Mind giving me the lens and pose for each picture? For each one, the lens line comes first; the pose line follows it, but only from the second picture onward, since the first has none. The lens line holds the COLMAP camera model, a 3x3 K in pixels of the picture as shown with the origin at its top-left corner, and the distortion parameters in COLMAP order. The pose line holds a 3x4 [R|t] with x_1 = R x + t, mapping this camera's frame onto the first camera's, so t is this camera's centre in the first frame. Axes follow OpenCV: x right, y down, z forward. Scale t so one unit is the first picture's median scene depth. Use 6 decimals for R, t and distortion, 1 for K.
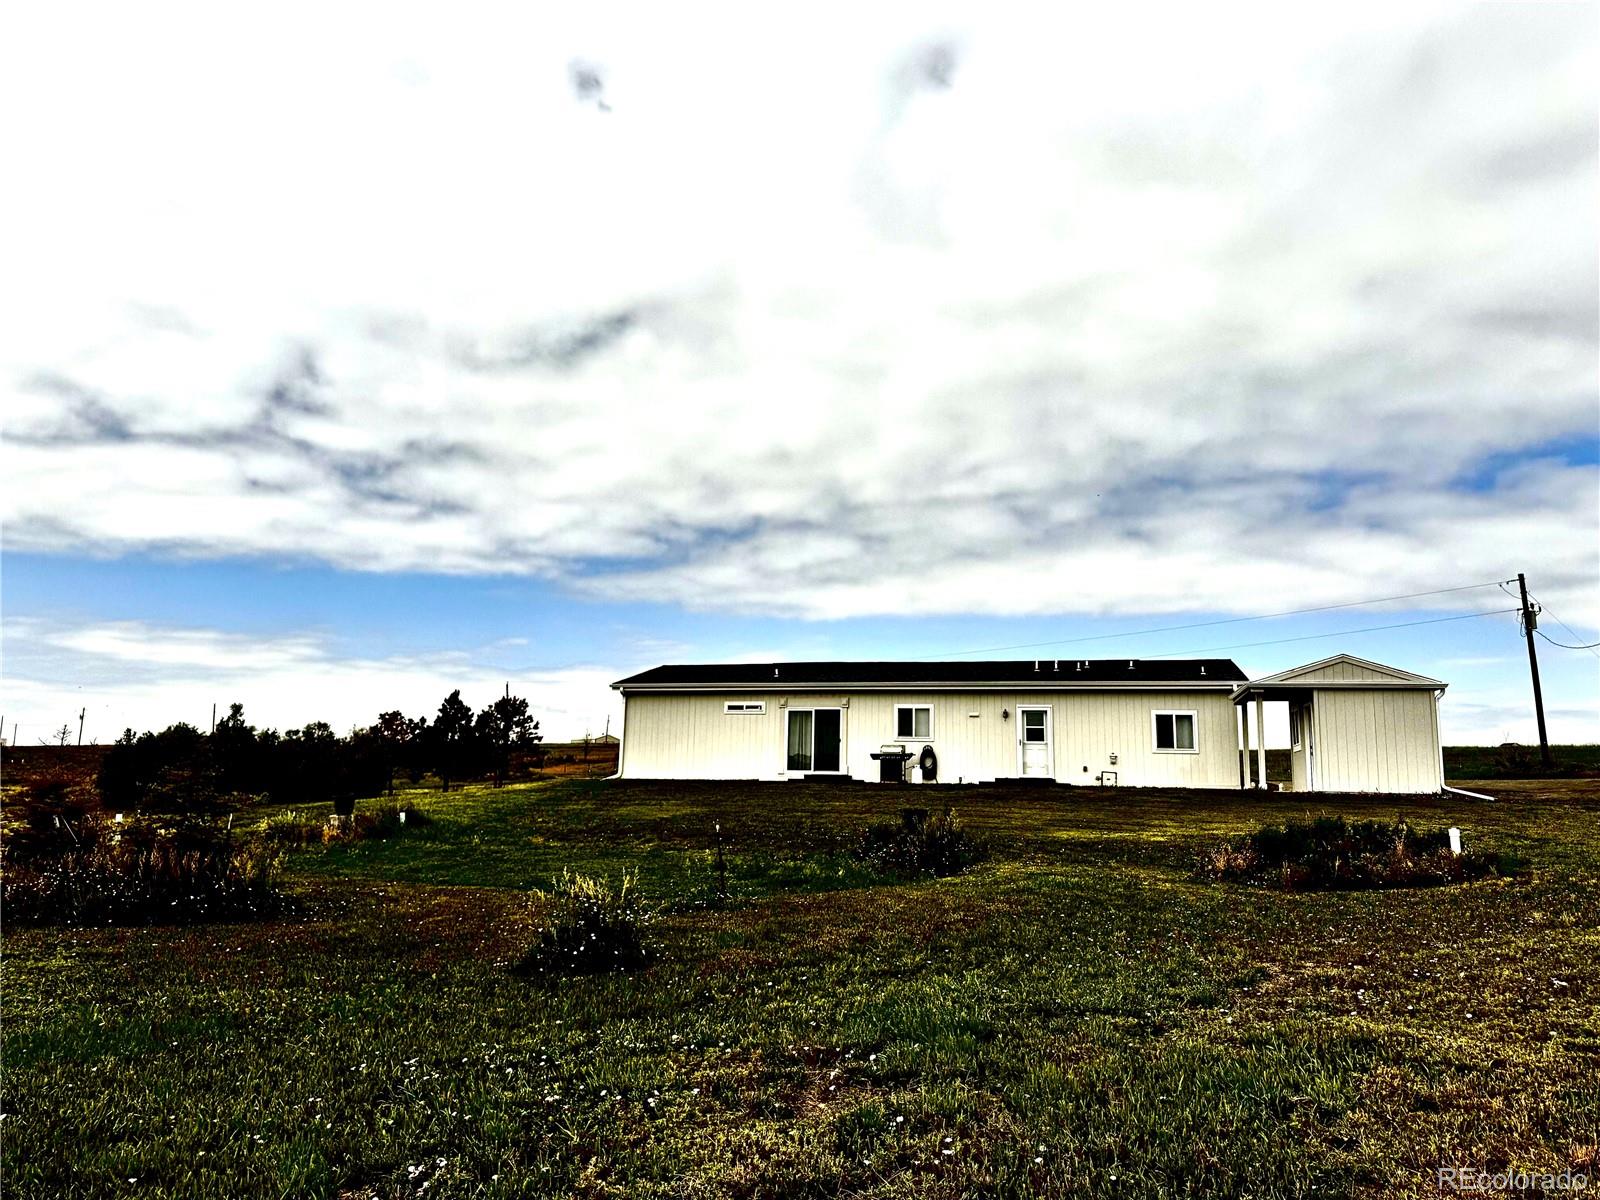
lens RADIAL K [[1114.6, 0, 802.0], [0, 1114.6, 597.1], [0, 0, 1]] dist [0.055430, -0.038650]
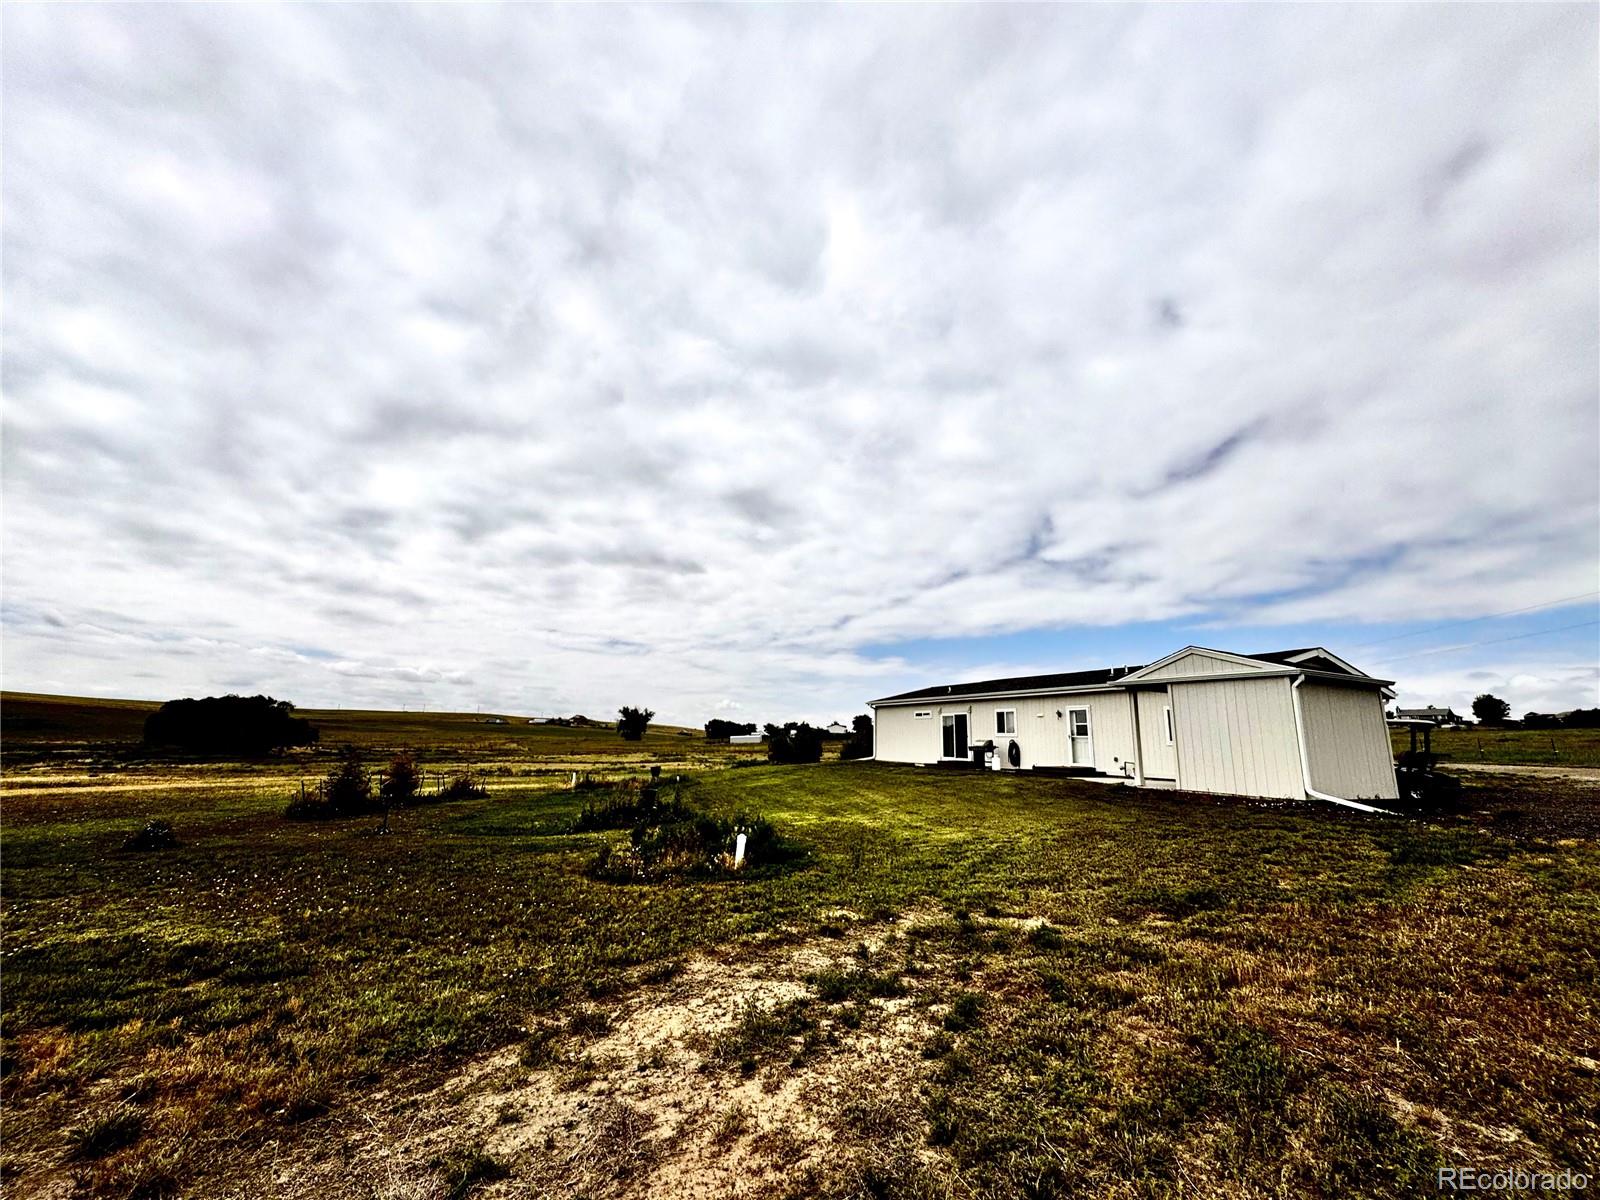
lens RADIAL K [[634.7, 0, 809.6], [0, 634.7, 584.5], [0, 0, 1]] dist [-0.001319, 0.000204]
pose [[0.674603, -0.179866, -0.715932, 0.507406], [0.112842, 0.983589, -0.140783, 0.030141], [0.729505, 0.014186, 0.683828, 0.299516]]
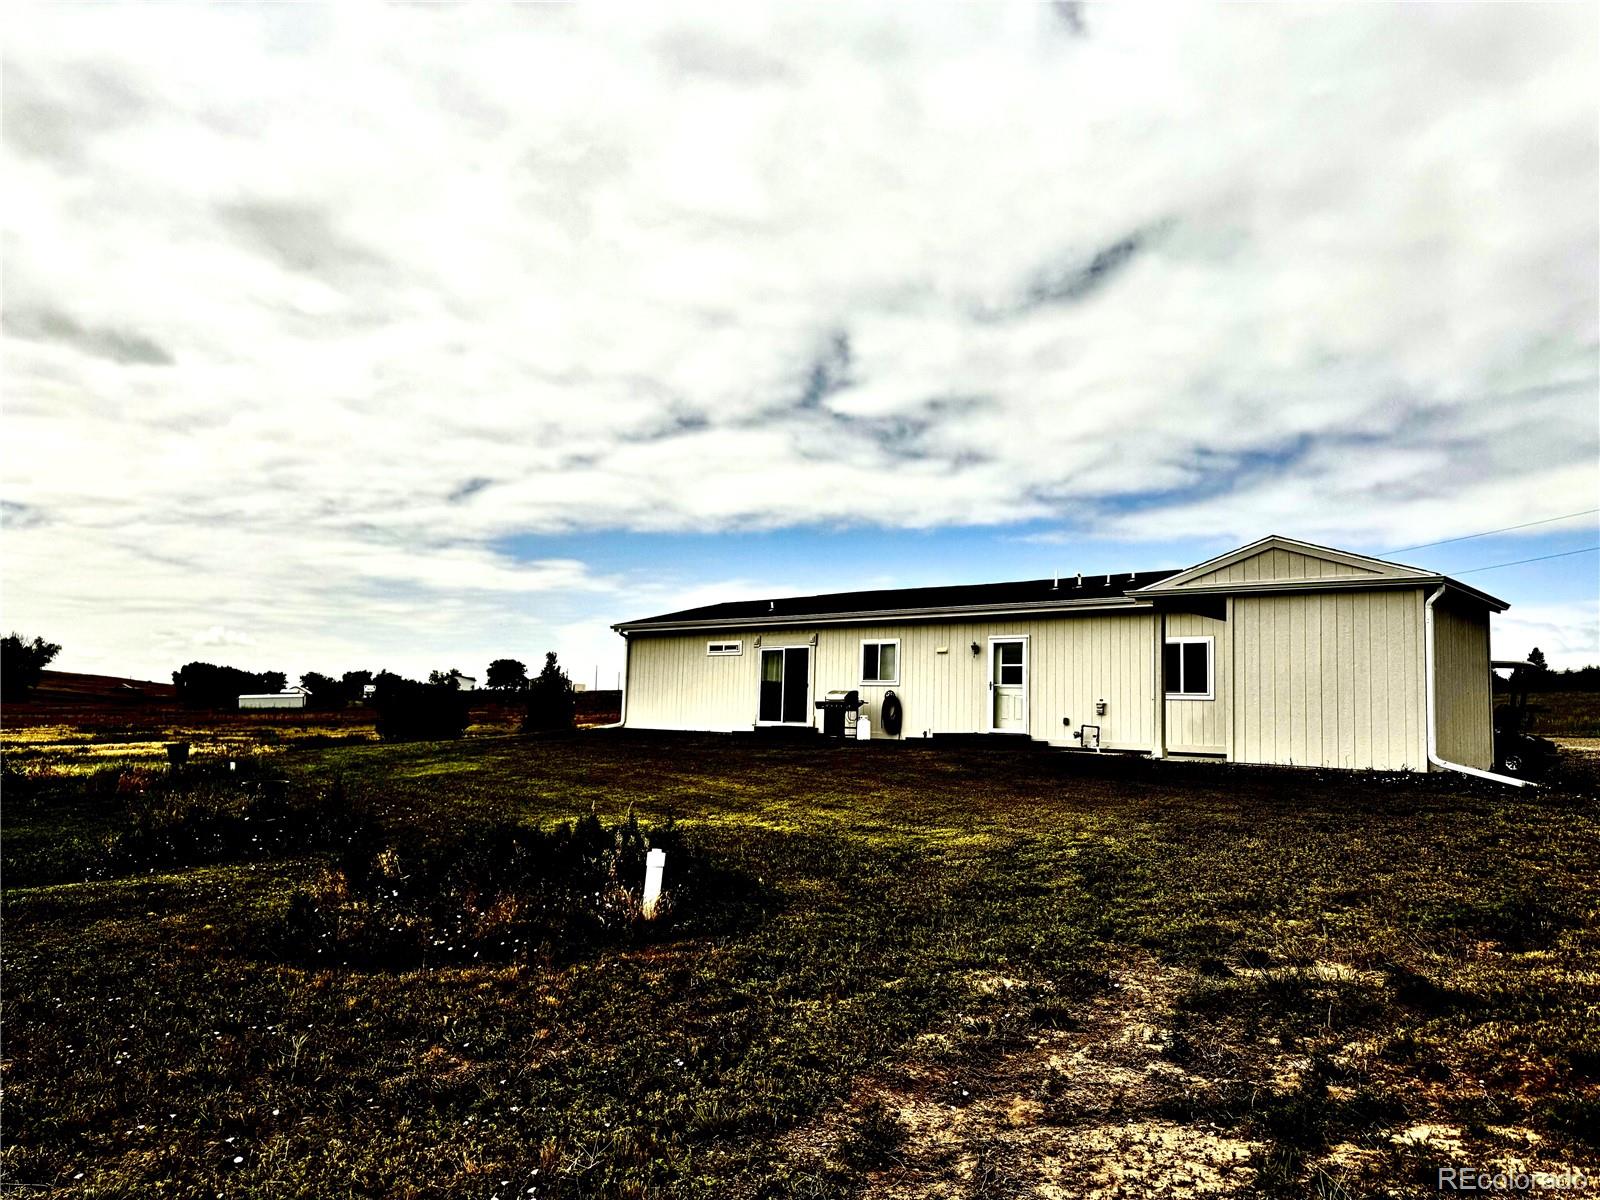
lens RADIAL K [[1114.6, 0, 823.2], [0, 1114.6, 605.7], [0, 0, 1]] dist [0.055430, -0.038650]
pose [[0.893988, -0.039833, -0.446318, 0.410049], [0.065877, 0.996902, 0.042981, 0.035665], [0.443223, -0.067827, 0.893842, 0.276468]]
